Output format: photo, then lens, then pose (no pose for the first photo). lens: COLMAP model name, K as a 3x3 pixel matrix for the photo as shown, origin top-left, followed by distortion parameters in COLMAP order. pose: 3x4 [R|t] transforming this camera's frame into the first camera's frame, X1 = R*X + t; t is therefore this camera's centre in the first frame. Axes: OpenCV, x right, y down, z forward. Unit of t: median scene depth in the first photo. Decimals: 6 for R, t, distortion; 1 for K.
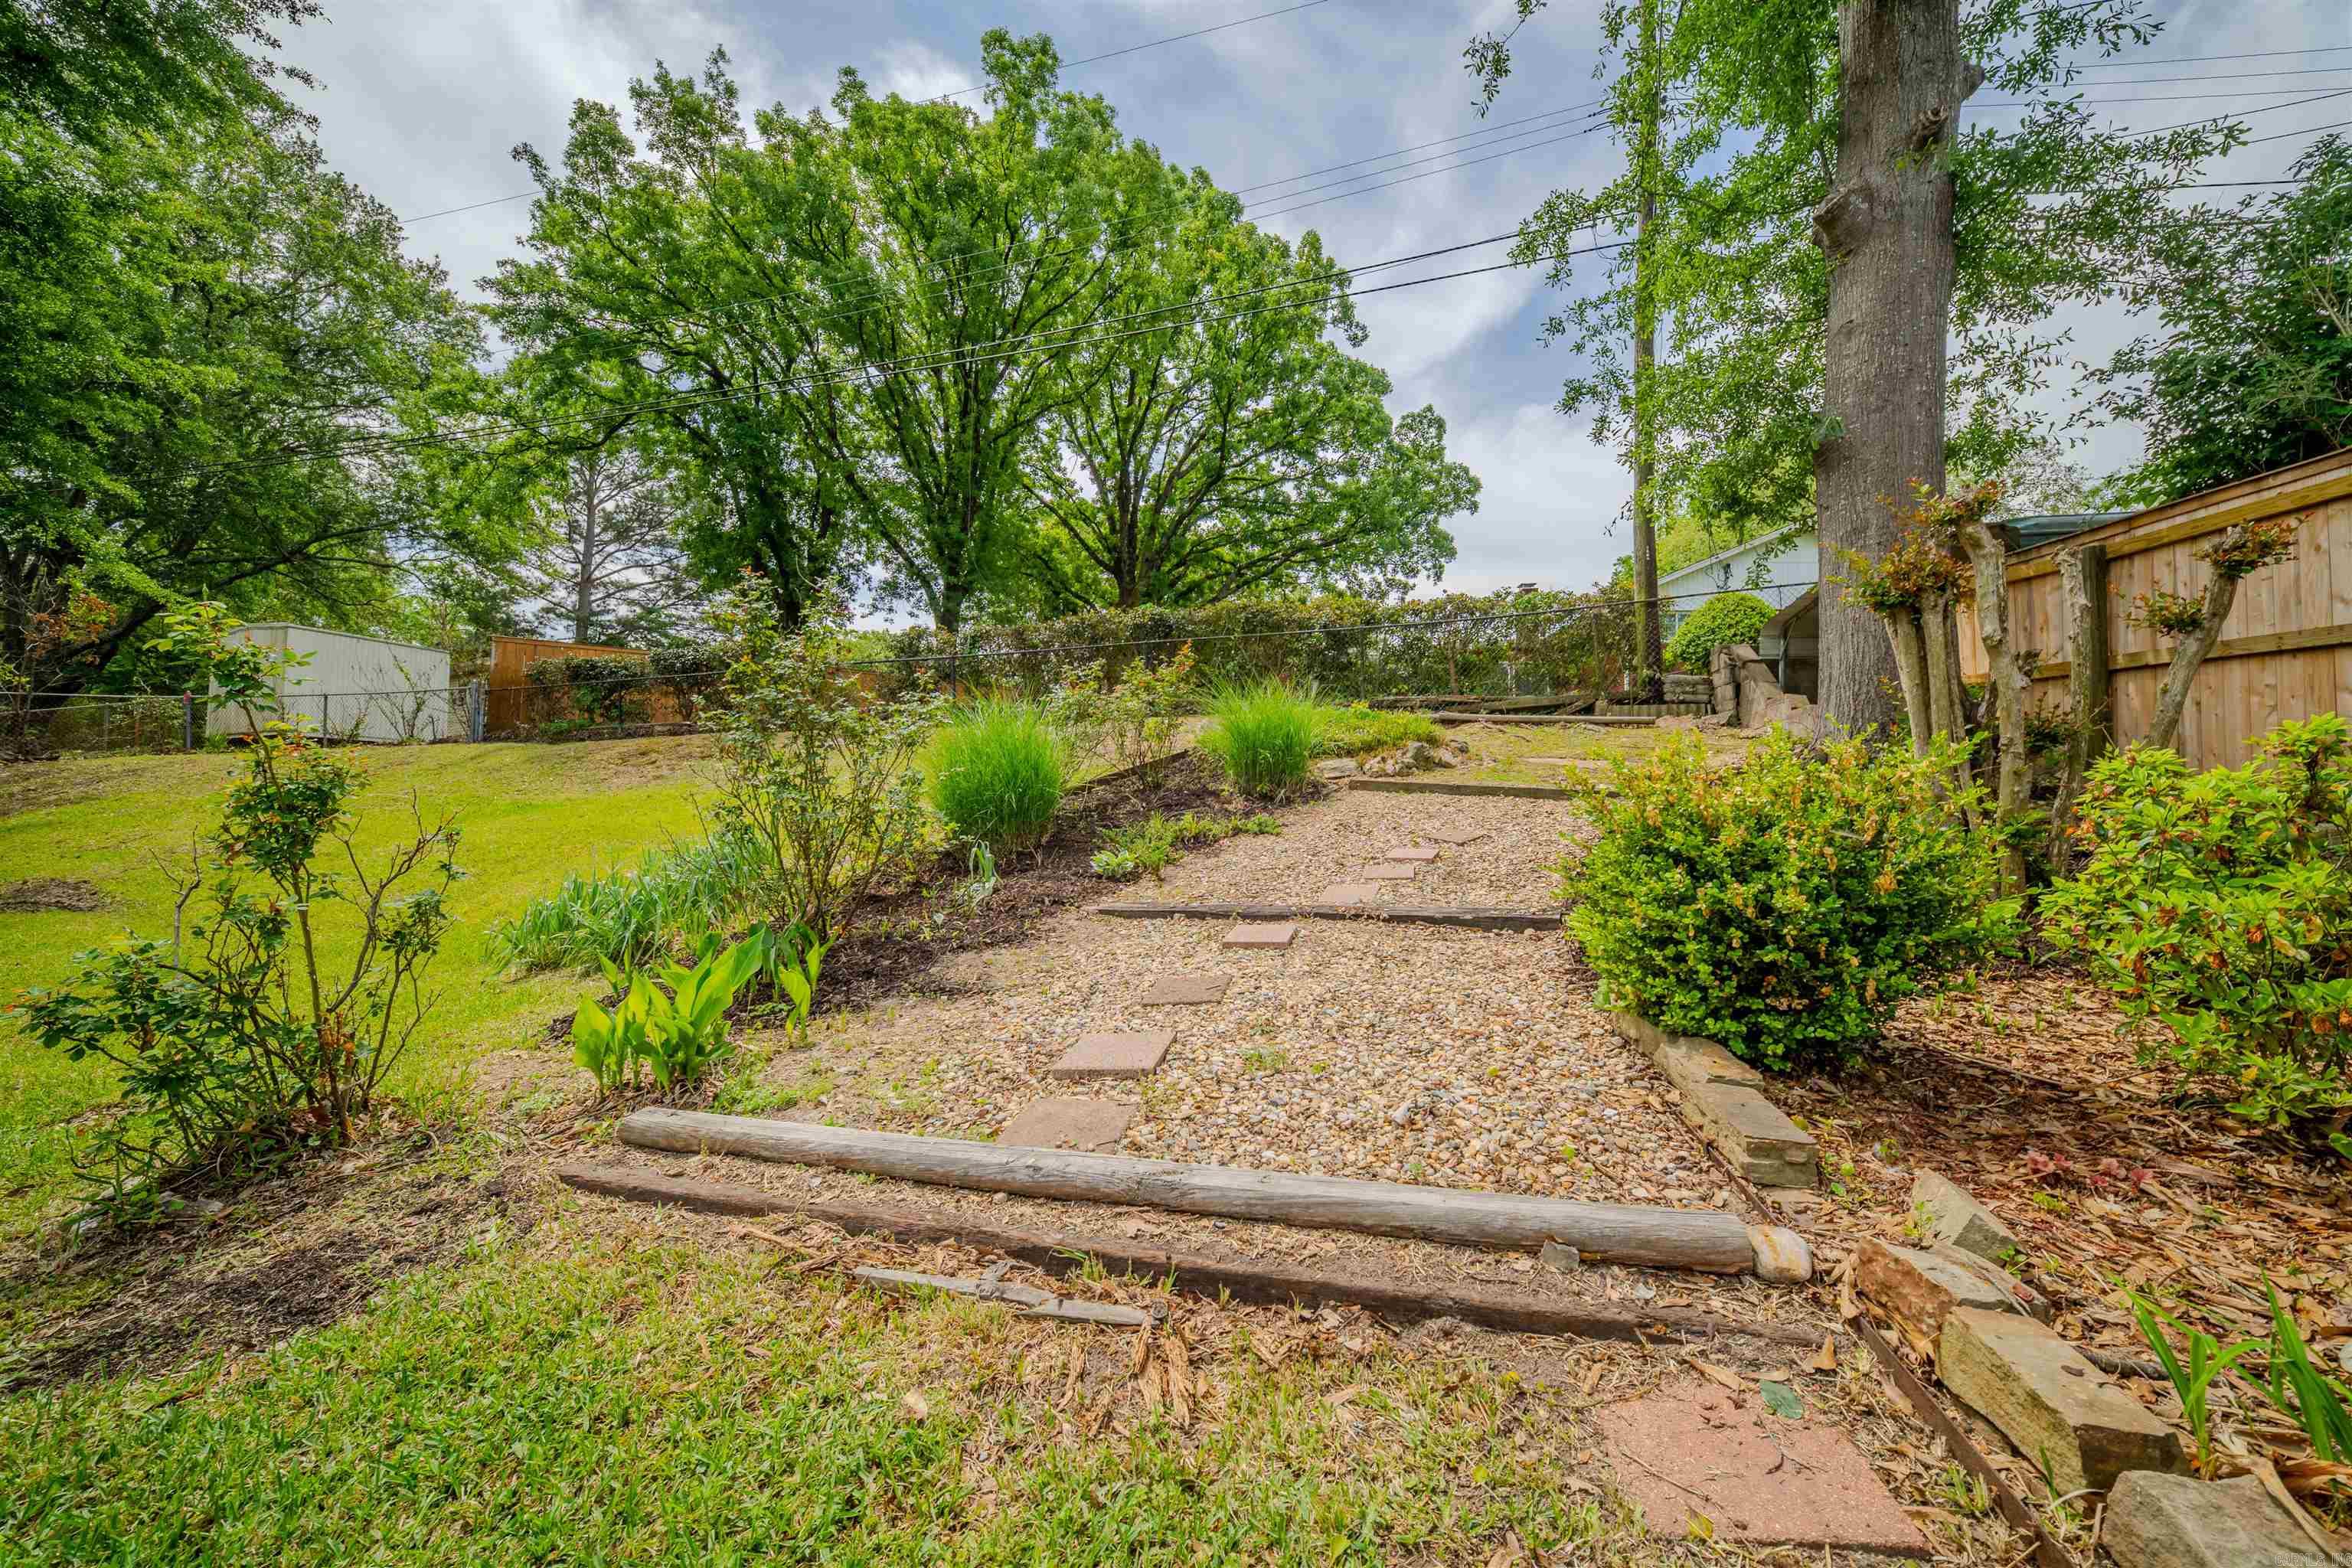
lens RADIAL K [[822.1, 0, 1189.7], [0, 822.1, 778.5], [0, 0, 1]] dist [-0.002911, -0.001474]
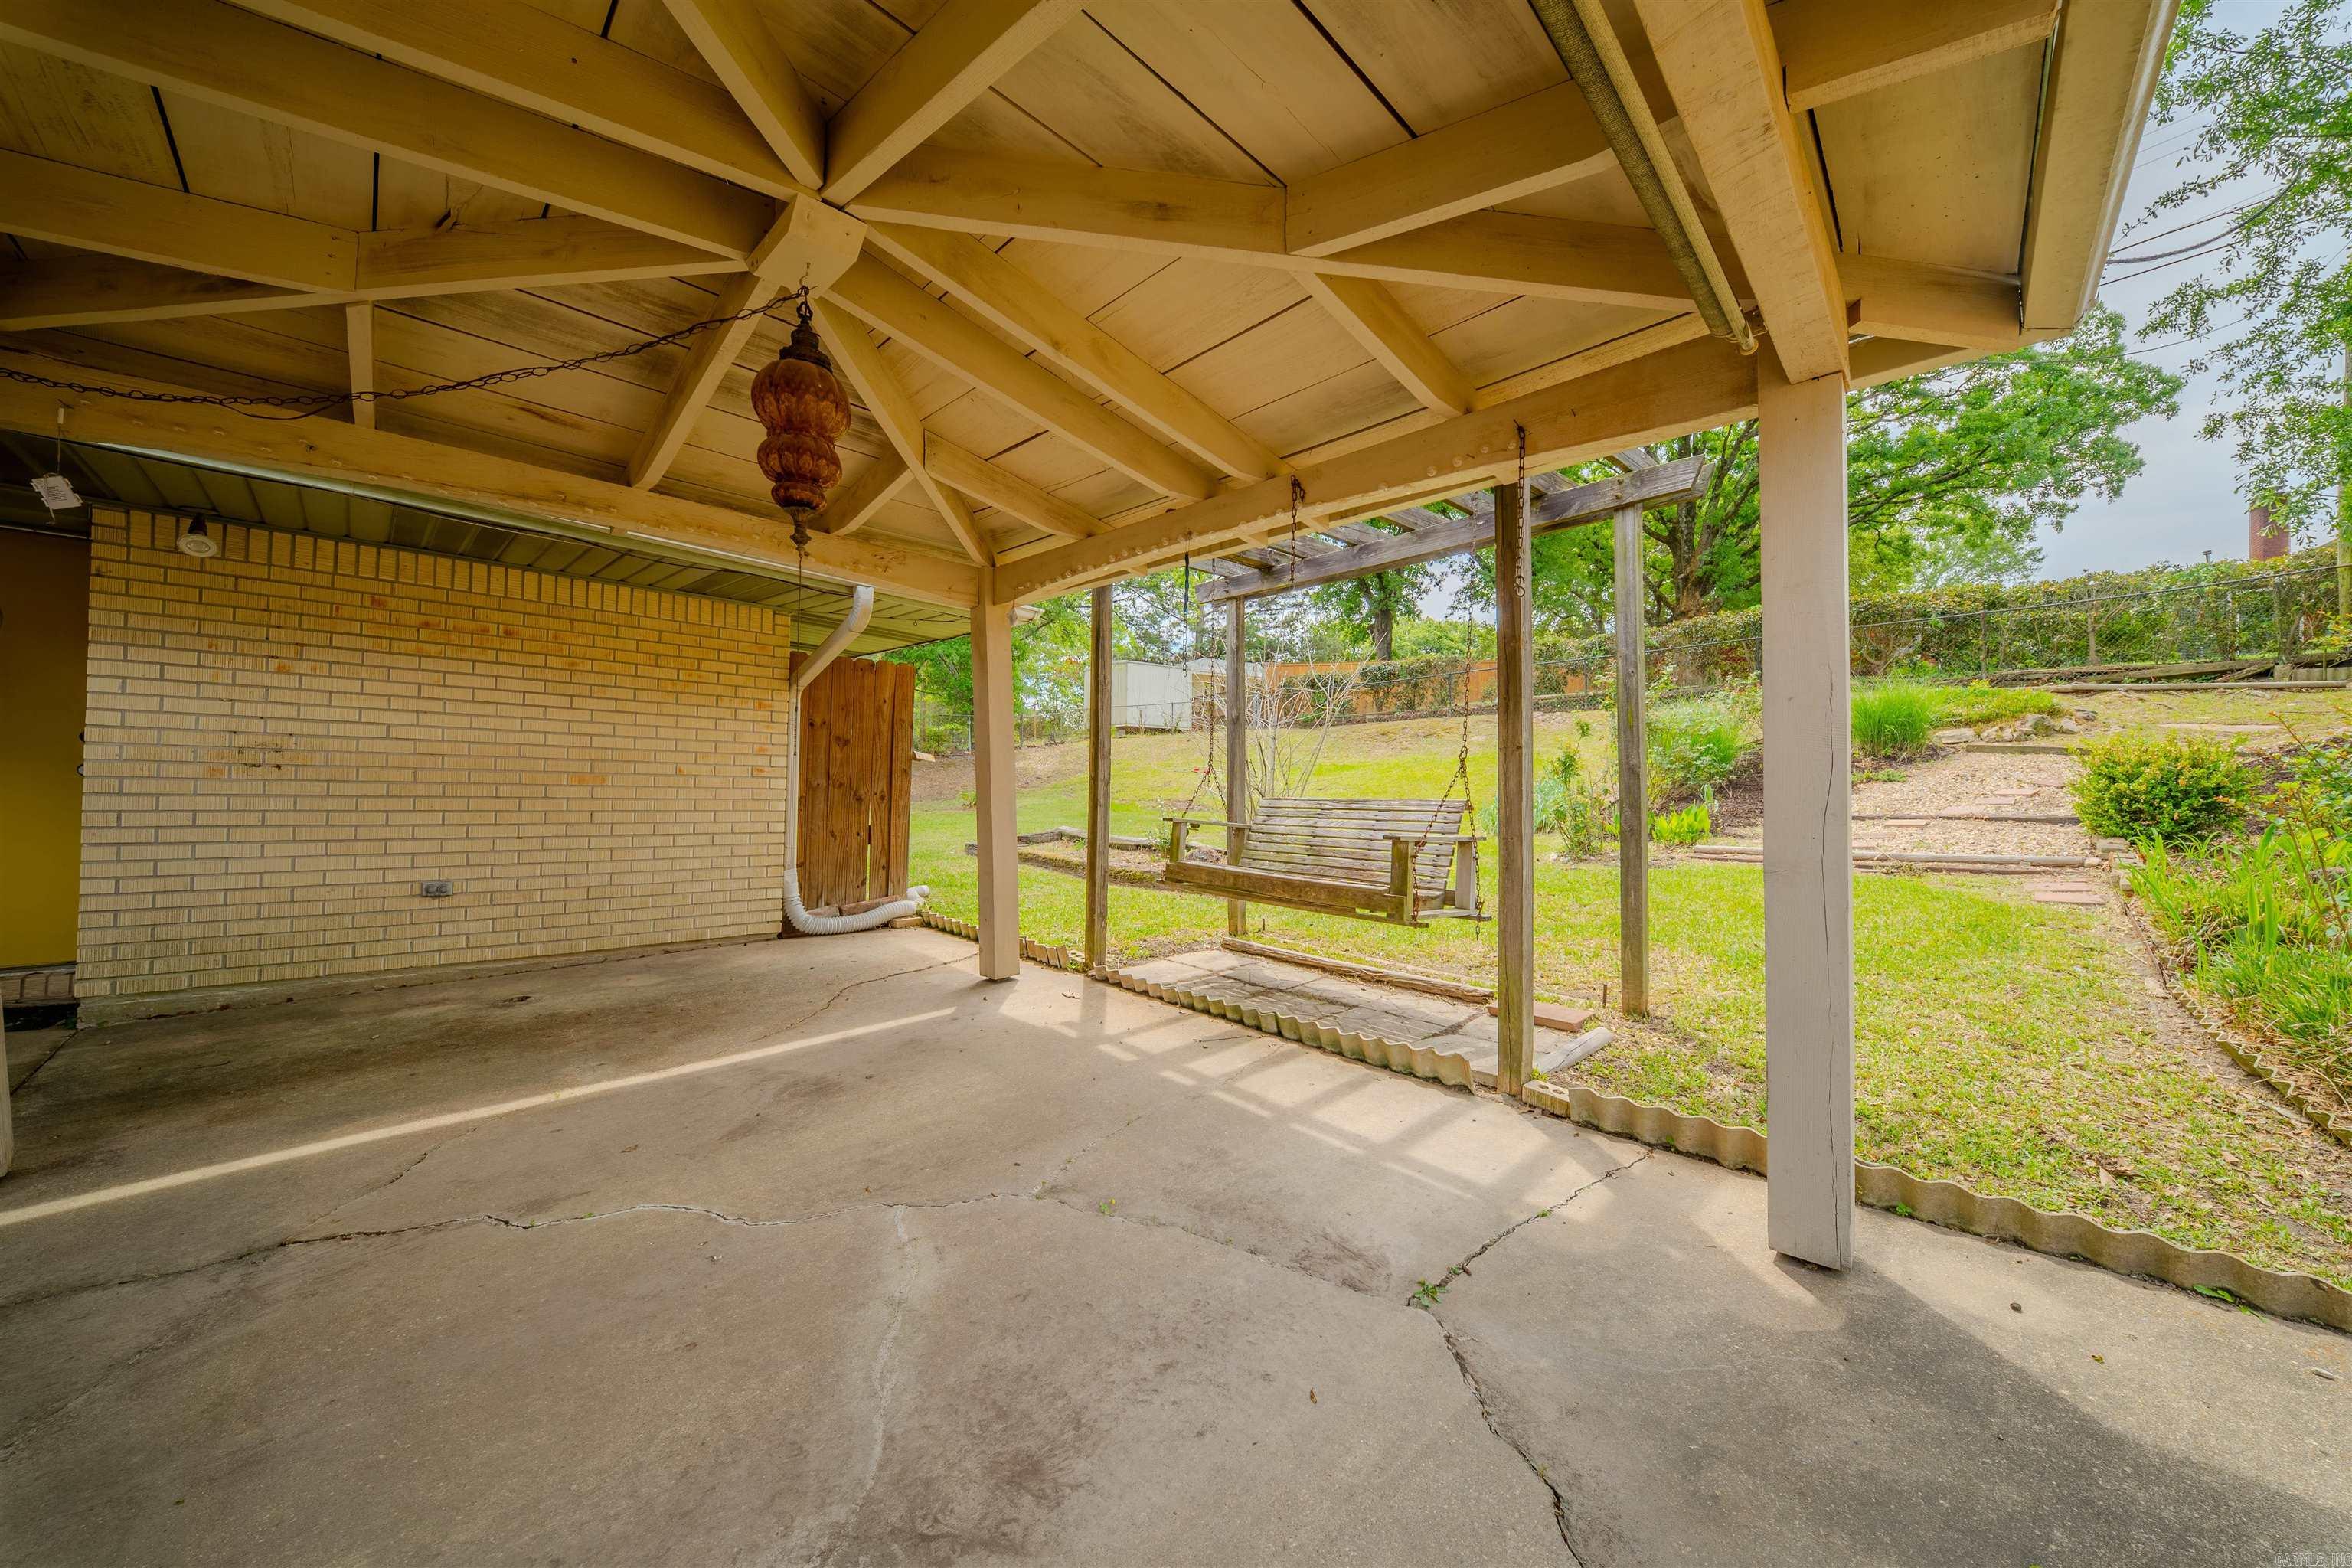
lens RADIAL K [[822.1, 0, 1187.5], [0, 822.1, 774.9], [0, 0, 1]] dist [-0.002911, -0.001474]
pose [[0.839824, 0.000814, -0.542858, -0.124610], [0.020631, 0.999229, 0.033415, -0.016155], [0.542466, -0.039262, 0.839160, -0.682439]]
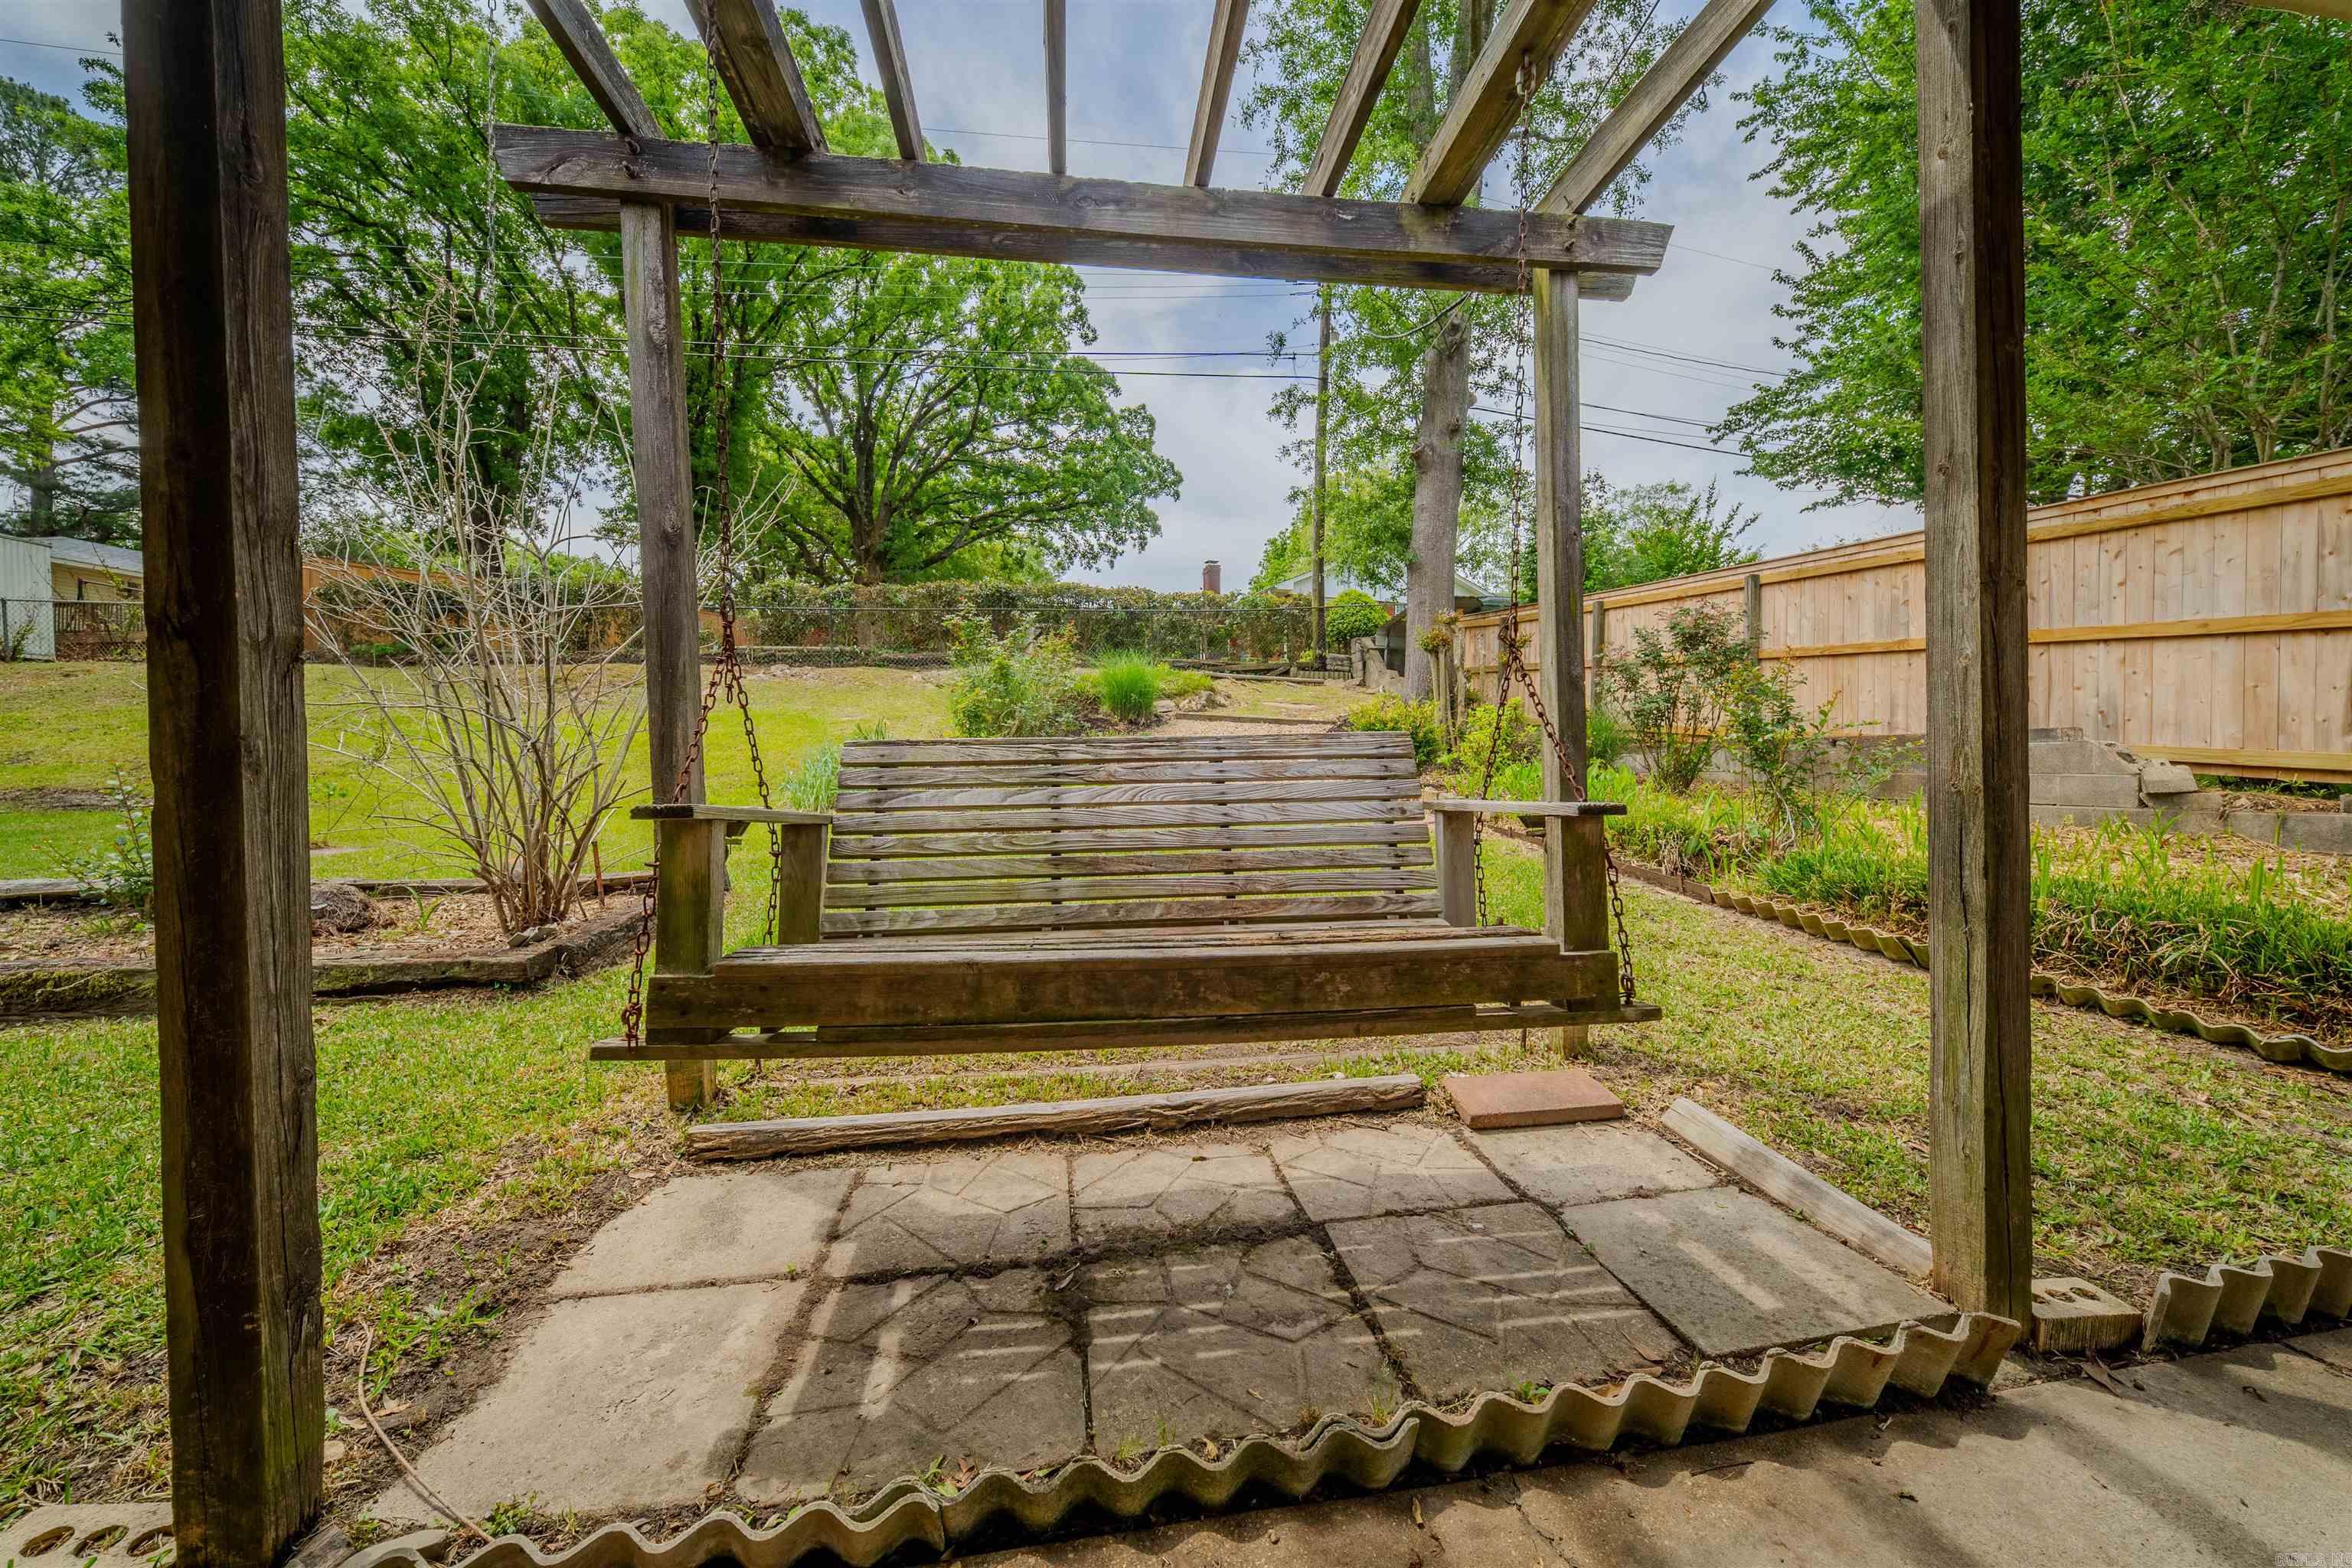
lens RADIAL K [[822.1, 0, 1179.2], [0, 822.1, 776.8], [0, 0, 1]] dist [-0.002911, -0.001474]
pose [[0.922475, -0.014181, 0.385797, -0.351295], [-0.014446, 0.997357, 0.071203, 0.009050], [-0.385788, -0.071256, 0.919832, -0.442498]]
